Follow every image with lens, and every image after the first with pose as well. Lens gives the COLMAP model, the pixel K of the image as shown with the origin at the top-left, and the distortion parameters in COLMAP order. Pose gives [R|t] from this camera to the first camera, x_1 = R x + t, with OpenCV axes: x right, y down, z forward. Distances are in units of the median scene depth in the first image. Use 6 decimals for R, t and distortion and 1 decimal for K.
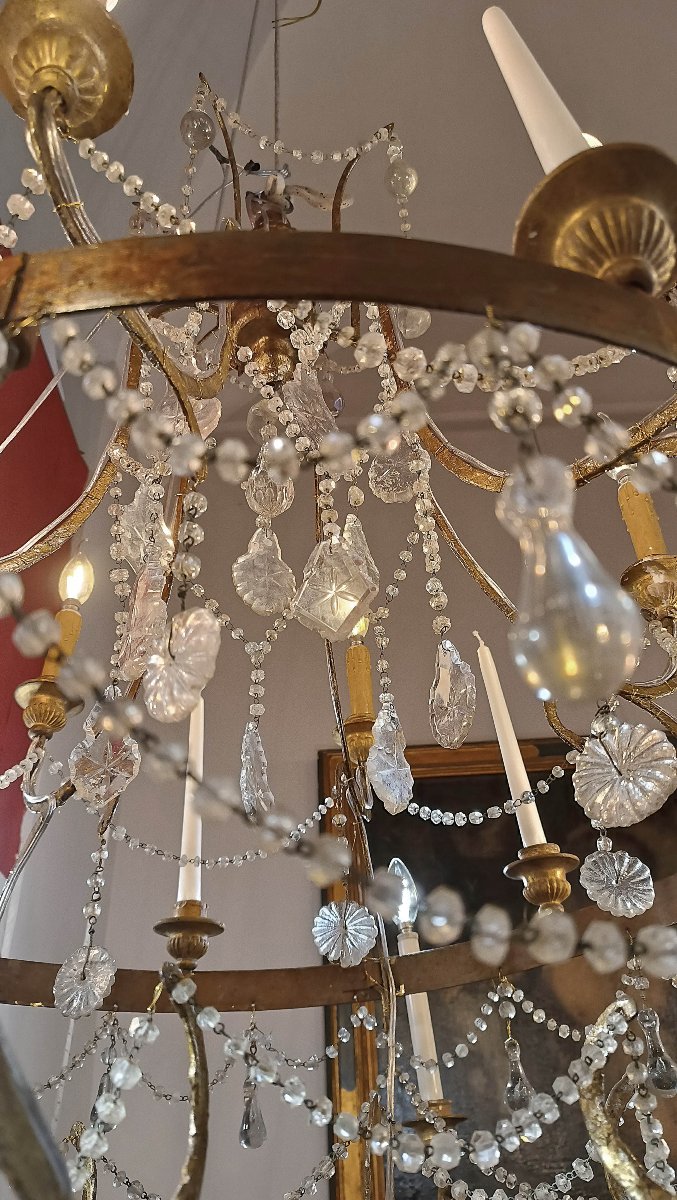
lens RADIAL K [[857.5, 0, 340.6], [0, 857.5, 600.2], [0, 0, 1]] dist [-0.007176, -0.007985]
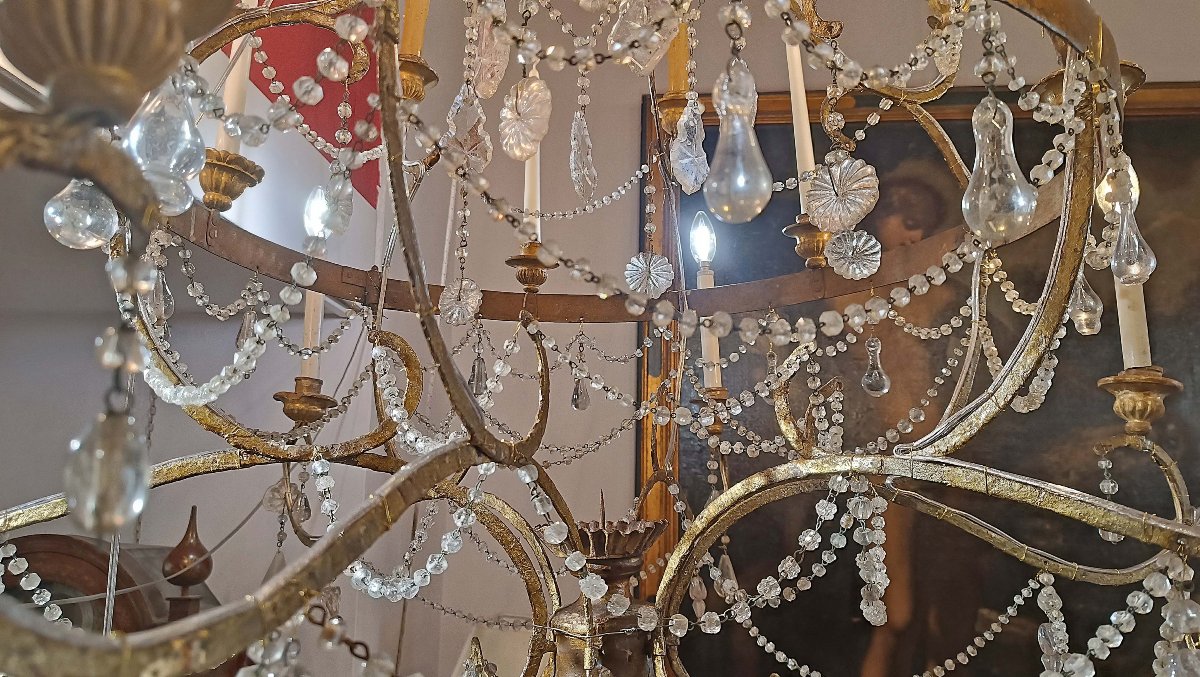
lens RADIAL K [[857.5, 0, 601.1], [0, 857.5, 341.9], [0, 0, 1]] dist [-0.007176, -0.007985]
pose [[0.995933, 0.050508, -0.074604, 0.035710], [-0.009744, 0.883604, 0.468134, -0.143170], [0.089565, -0.465504, 0.880502, -0.226903]]
